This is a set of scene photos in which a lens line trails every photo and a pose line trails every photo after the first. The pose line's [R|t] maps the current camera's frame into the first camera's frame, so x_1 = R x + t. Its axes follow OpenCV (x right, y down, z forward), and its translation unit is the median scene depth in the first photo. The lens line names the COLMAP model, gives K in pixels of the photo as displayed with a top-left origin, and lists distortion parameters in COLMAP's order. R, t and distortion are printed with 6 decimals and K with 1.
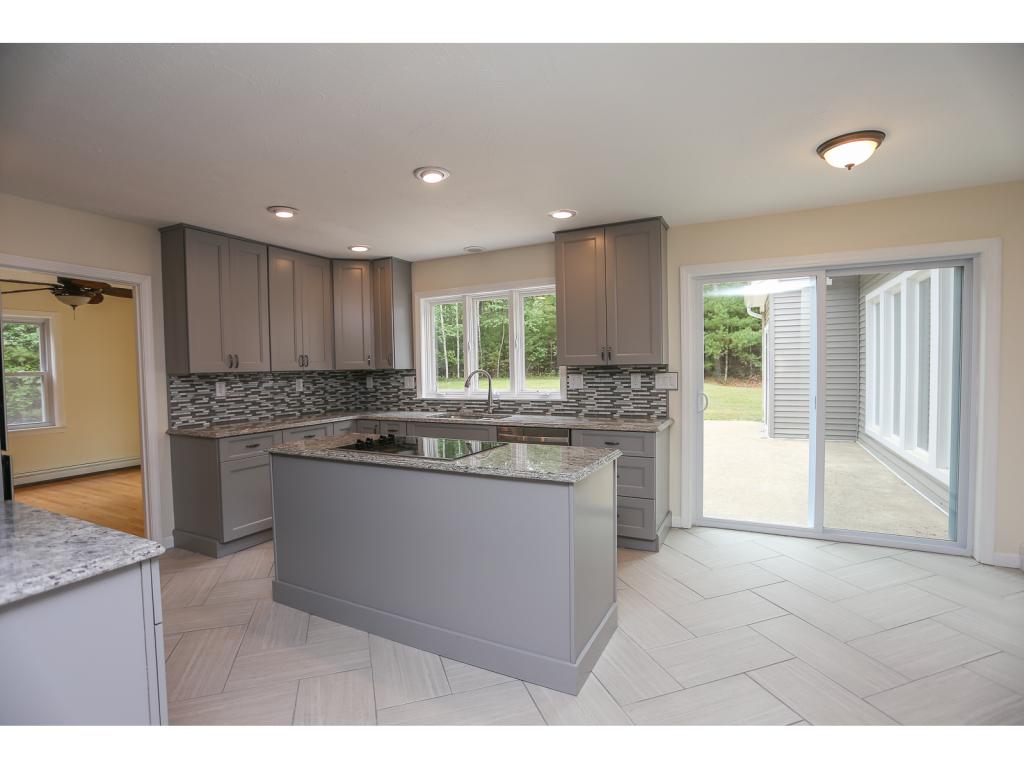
lens RADIAL K [[497.7, 0, 516.7], [0, 497.7, 384.2], [0, 0, 1]] dist [-0.077205, 0.035246]
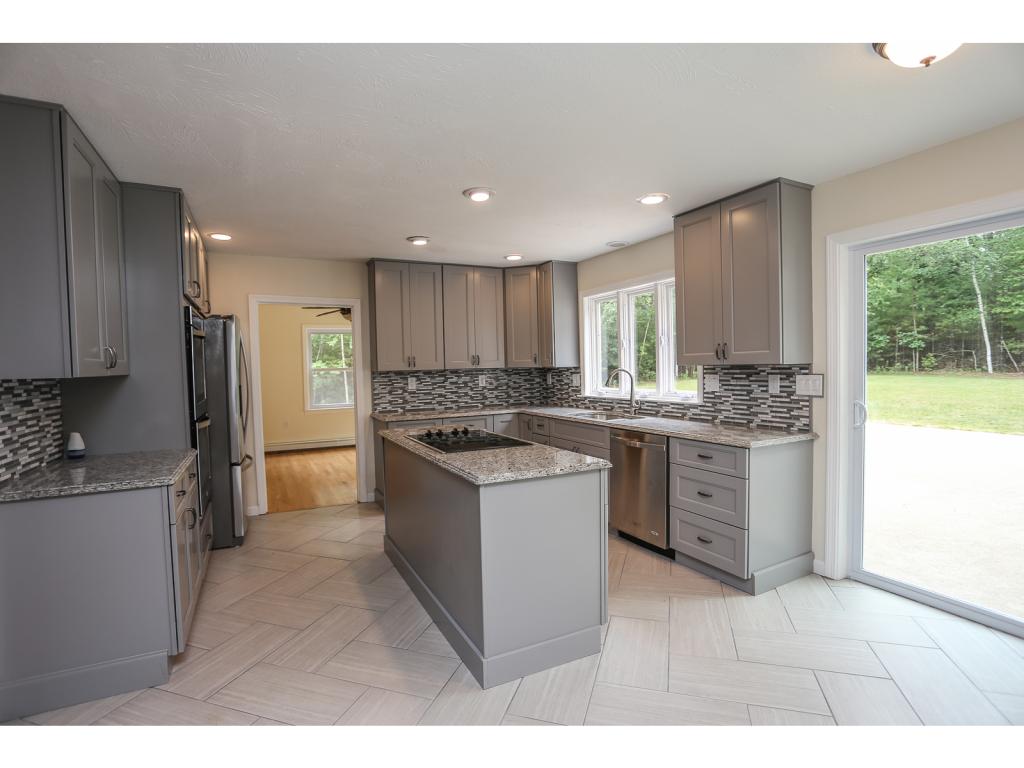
lens RADIAL K [[512.1, 0, 516.8], [0, 512.1, 382.9], [0, 0, 1]] dist [-0.074740, 0.033551]
pose [[0.811377, 0.020459, -0.584165, 0.362447], [-0.013544, 0.999777, 0.016203, -0.015237], [0.584366, -0.005235, 0.811473, 0.081172]]
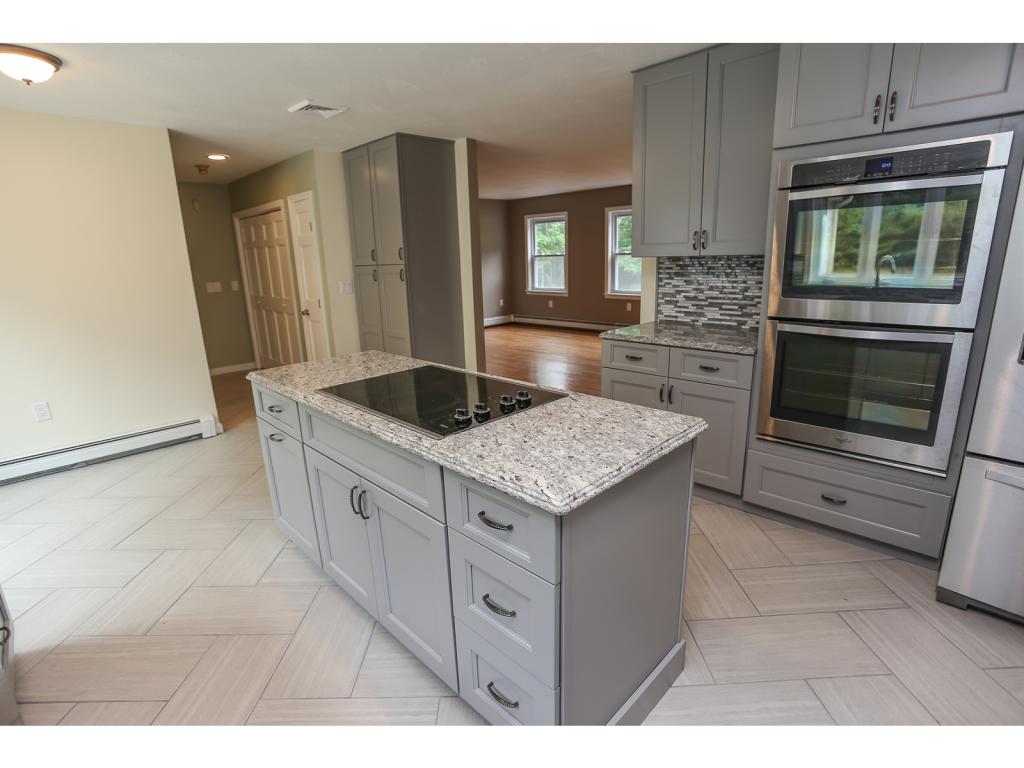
lens RADIAL K [[503.7, 0, 508.3], [0, 503.7, 391.9], [0, 0, 1]] dist [-0.079079, 0.033348]
pose [[-0.948085, -0.035567, 0.316020, -0.317022], [0.060989, 0.954945, 0.290448, -0.041928], [-0.312113, 0.294643, -0.903201, 0.993320]]
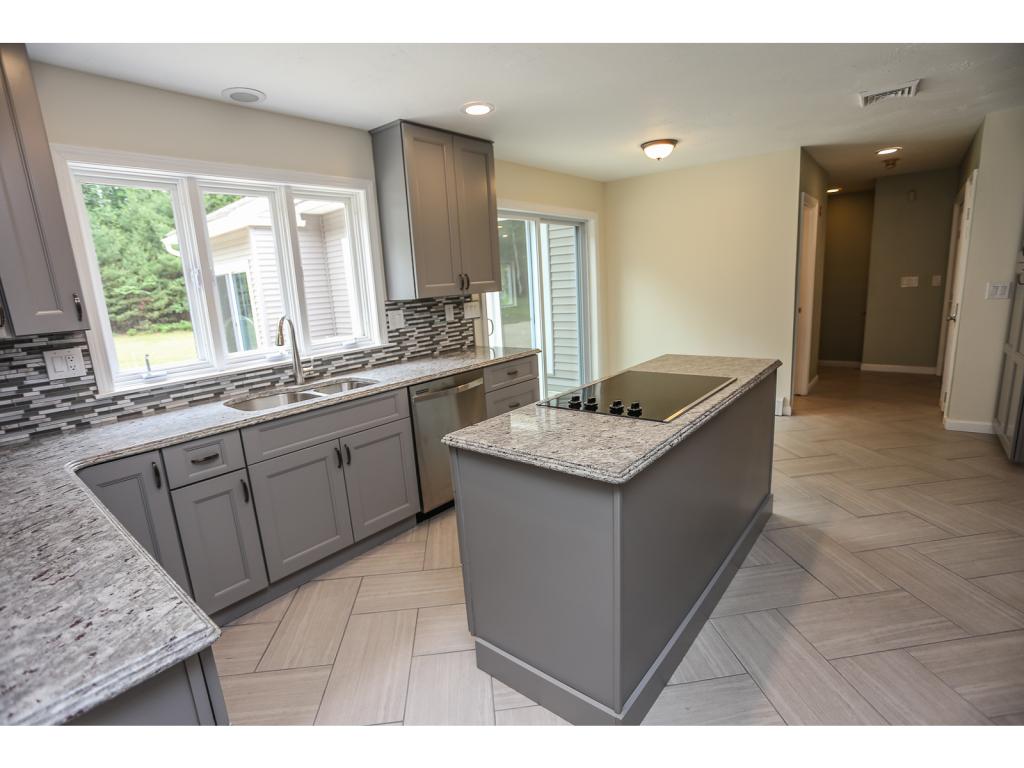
lens RADIAL K [[497.7, 0, 516.7], [0, 497.7, 384.2], [0, 0, 1]] dist [-0.077205, 0.035246]
pose [[0.217125, -0.193892, 0.956694, -0.626557], [0.092408, 0.979756, 0.177593, -0.027504], [-0.971760, 0.049846, 0.230646, 0.635472]]
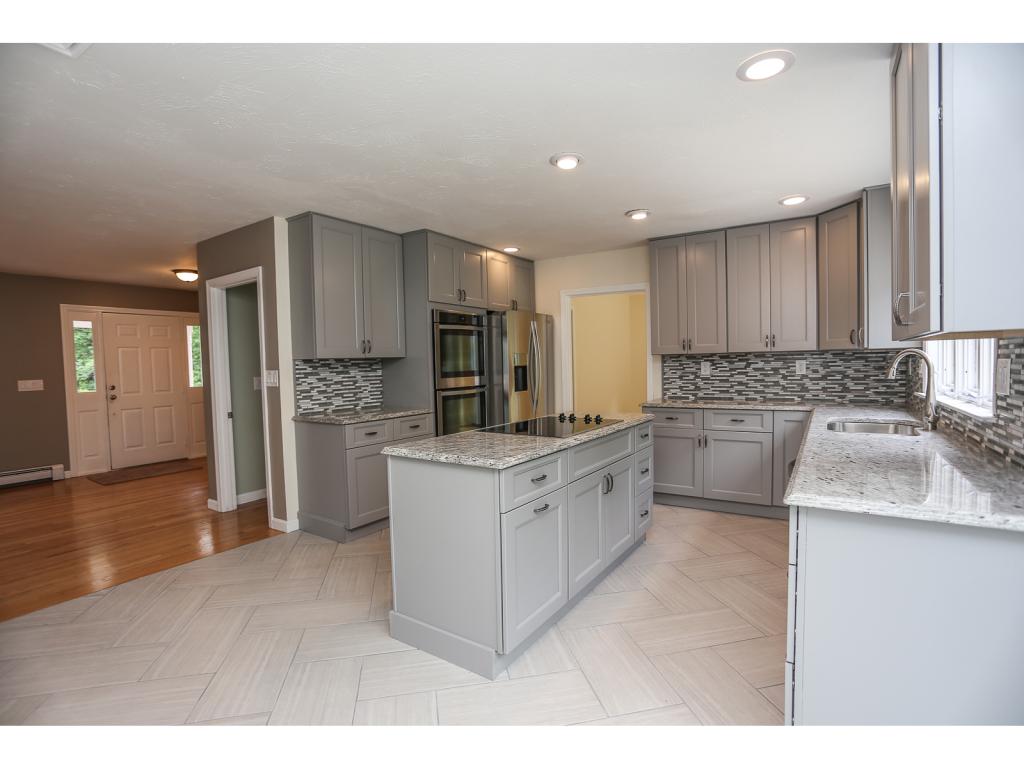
lens RADIAL K [[497.7, 0, 516.7], [0, 497.7, 384.2], [0, 0, 1]] dist [-0.077205, 0.035246]
pose [[-0.111932, 0.062082, -0.991775, 0.550018], [-0.010998, 0.997908, 0.063707, -0.020144], [0.993655, 0.018038, -0.111016, 0.653444]]
